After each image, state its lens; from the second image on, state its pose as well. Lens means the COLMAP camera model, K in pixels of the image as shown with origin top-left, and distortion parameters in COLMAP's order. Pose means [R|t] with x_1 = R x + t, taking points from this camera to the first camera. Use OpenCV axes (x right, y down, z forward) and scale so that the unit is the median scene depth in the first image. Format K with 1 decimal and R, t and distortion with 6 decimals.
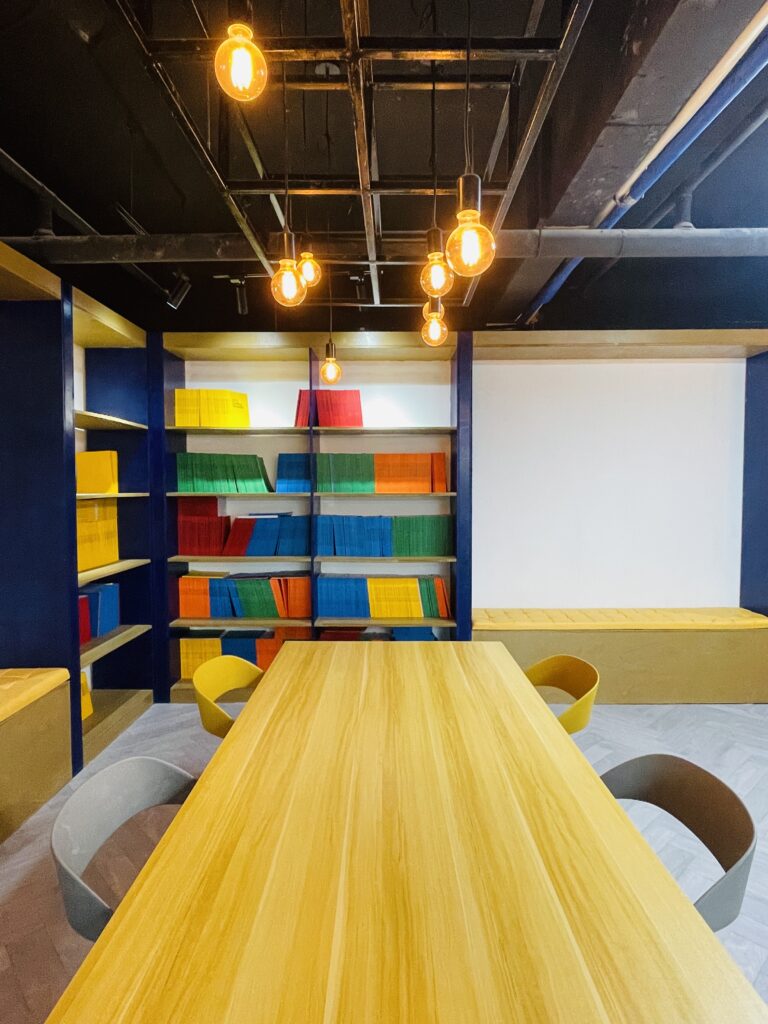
lens RADIAL K [[583.1, 0, 384.6], [0, 583.1, 509.4], [0, 0, 1]] dist [-0.001957, -0.001103]
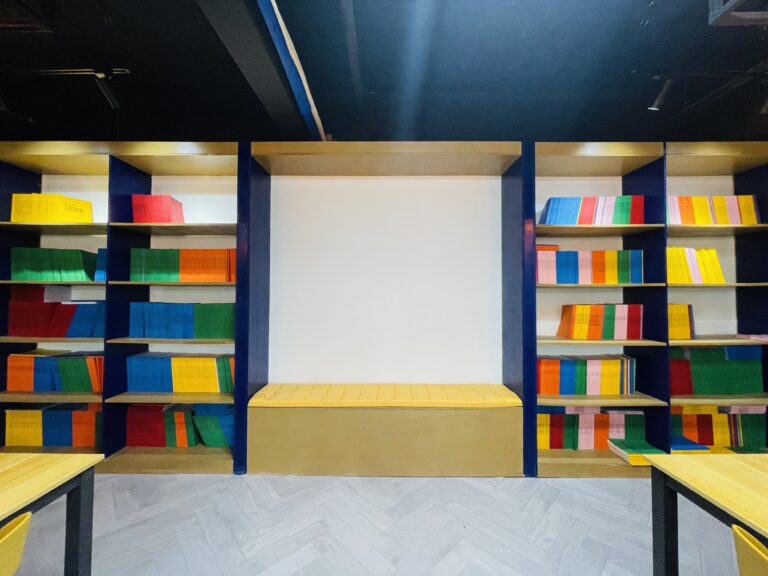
lens RADIAL K [[310.6, 0, 384.0], [0, 310.6, 288.0], [0, 0, 1]] dist [-0.000895, -0.000163]
pose [[0.999955, 0.007939, 0.005241, 0.392137], [-0.007560, 0.997600, -0.068821, 0.021705], [-0.005775, 0.068779, 0.997615, 0.389266]]
